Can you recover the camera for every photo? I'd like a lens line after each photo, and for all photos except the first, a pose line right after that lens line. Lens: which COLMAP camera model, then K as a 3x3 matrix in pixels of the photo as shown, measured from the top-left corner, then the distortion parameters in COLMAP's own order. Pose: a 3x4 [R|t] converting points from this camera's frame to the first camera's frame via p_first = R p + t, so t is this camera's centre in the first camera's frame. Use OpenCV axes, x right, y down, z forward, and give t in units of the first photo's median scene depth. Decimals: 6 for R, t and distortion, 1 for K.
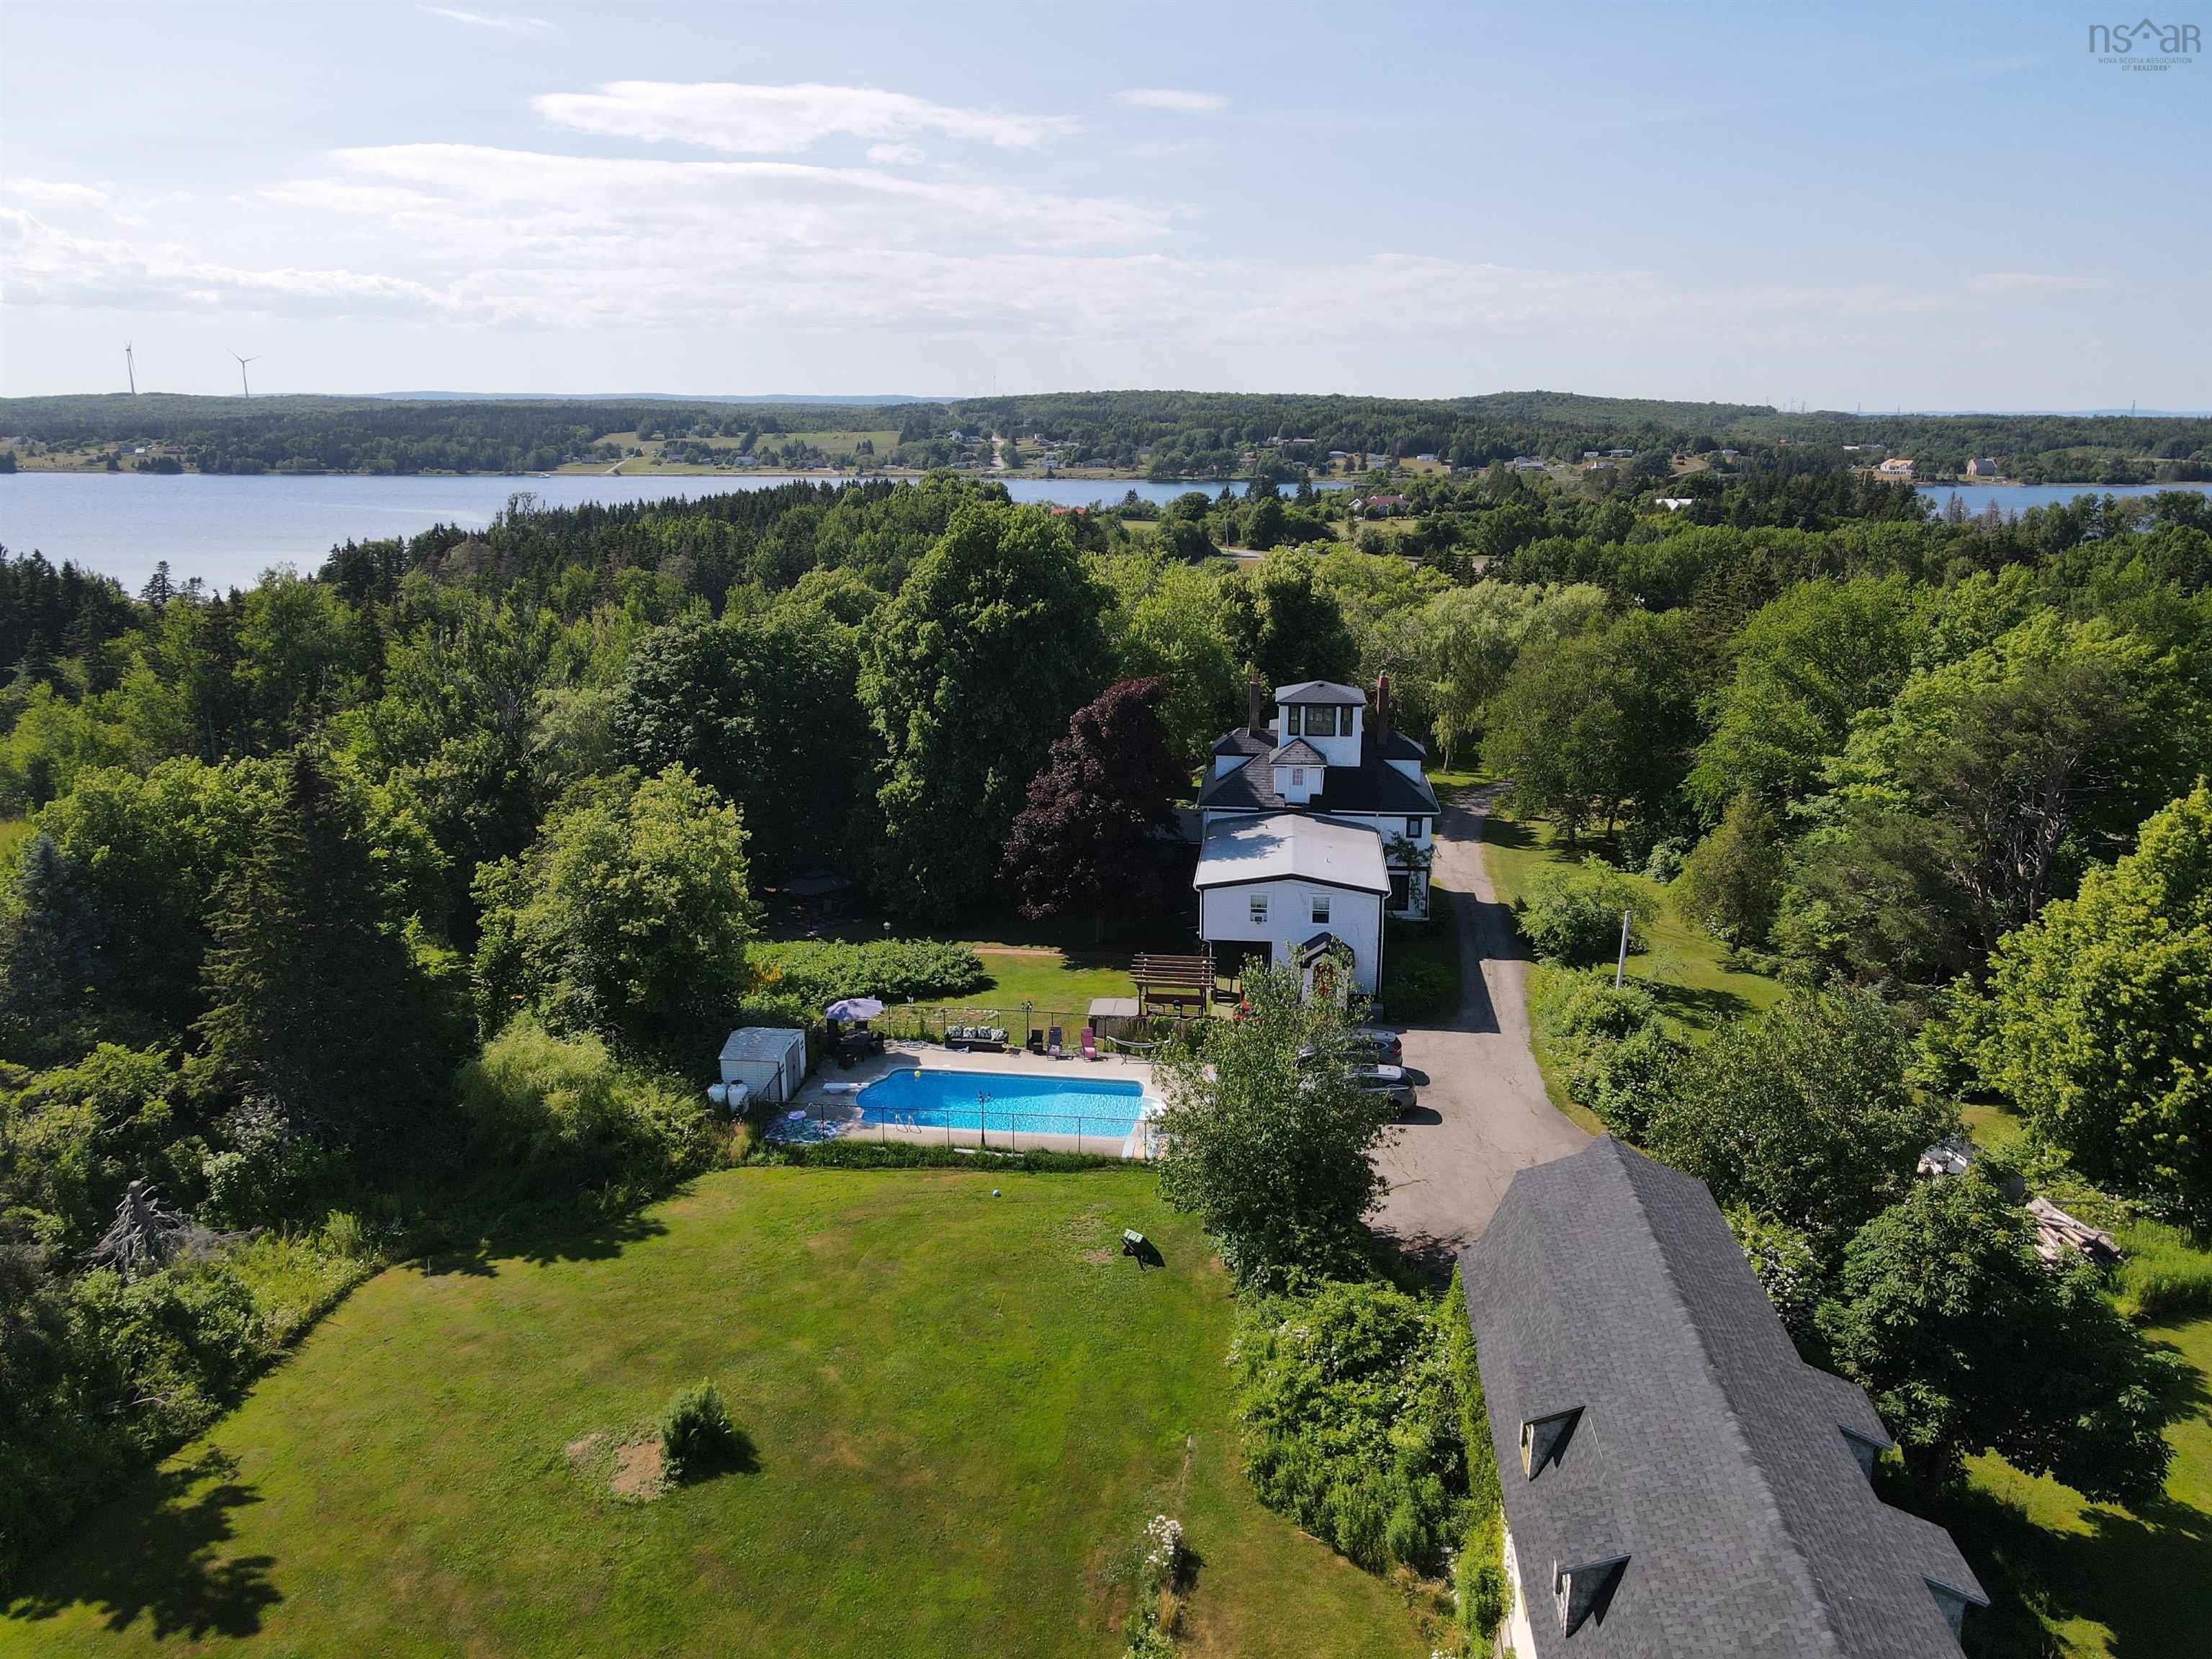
lens RADIAL K [[1668.7, 0, 1107.2], [0, 1668.7, 789.1], [0, 0, 1]] dist [0.008839, 0.037631]
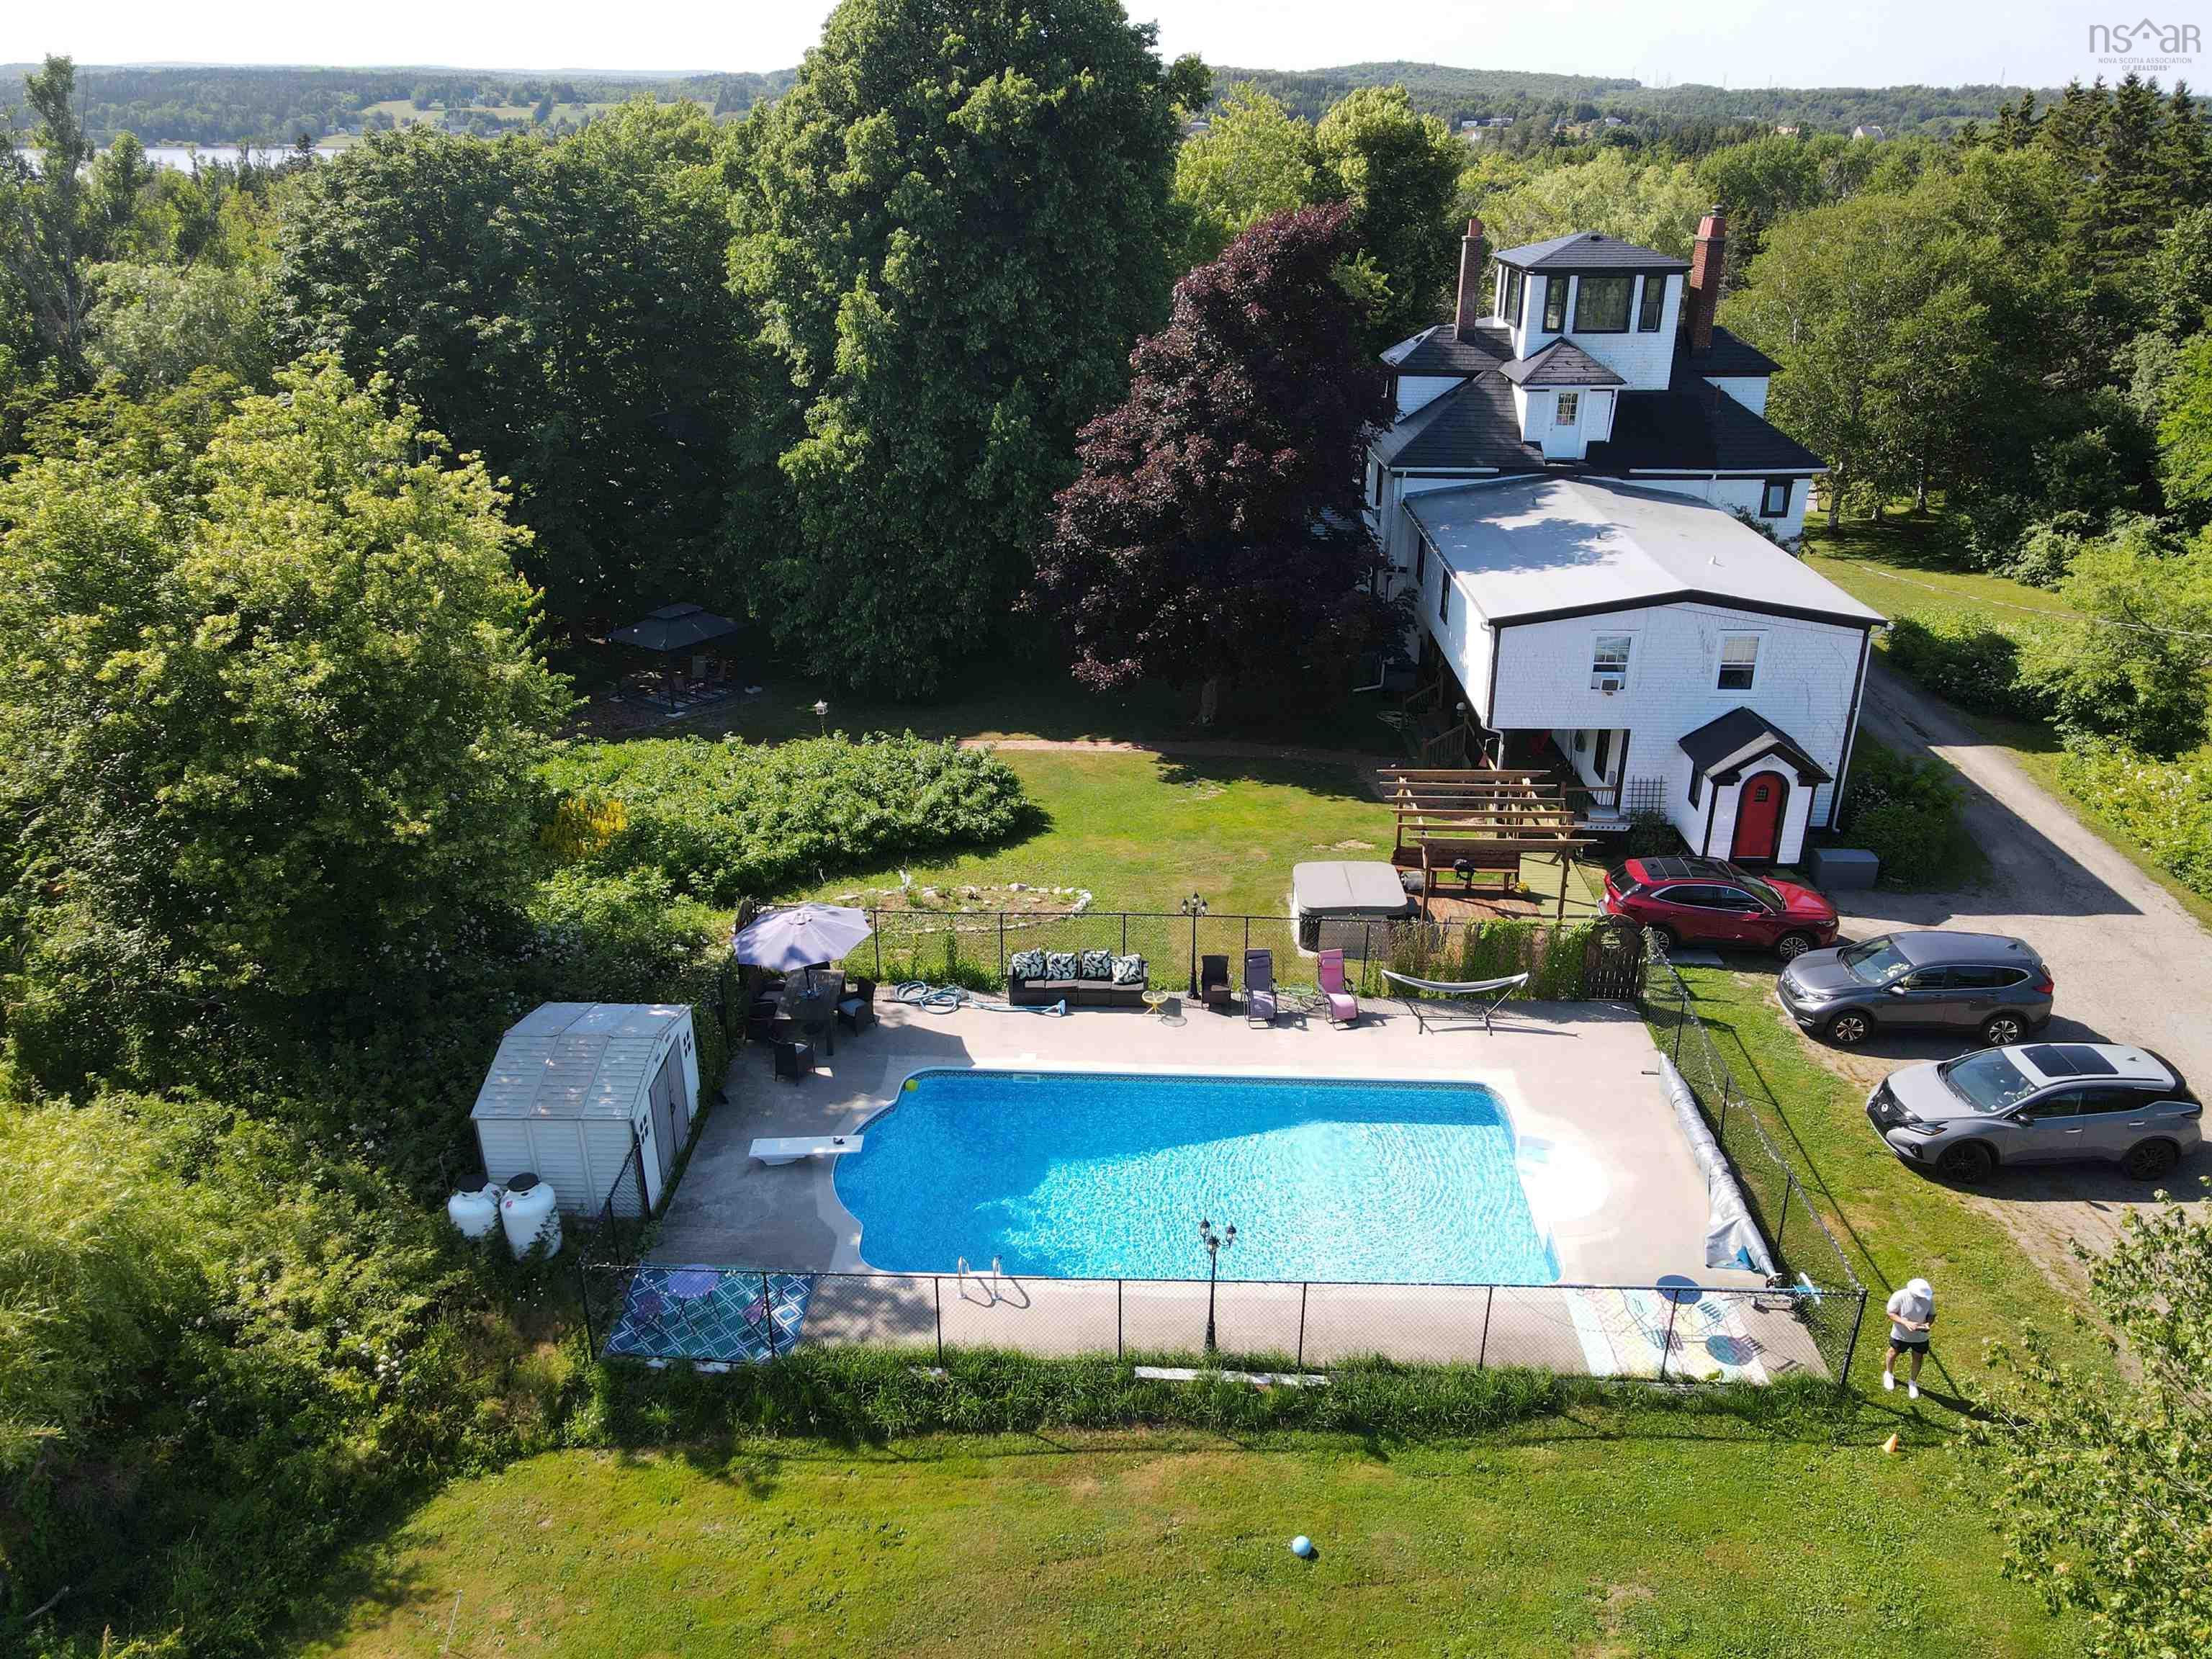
lens RADIAL K [[1668.7, 0, 1107.2], [0, 1668.7, 789.1], [0, 0, 1]] dist [0.008839, 0.037631]
pose [[0.995494, -0.036743, 0.087414, -0.093623], [0.021326, 0.985012, 0.171160, 0.019436], [-0.092393, -0.168525, 0.981358, 0.492122]]
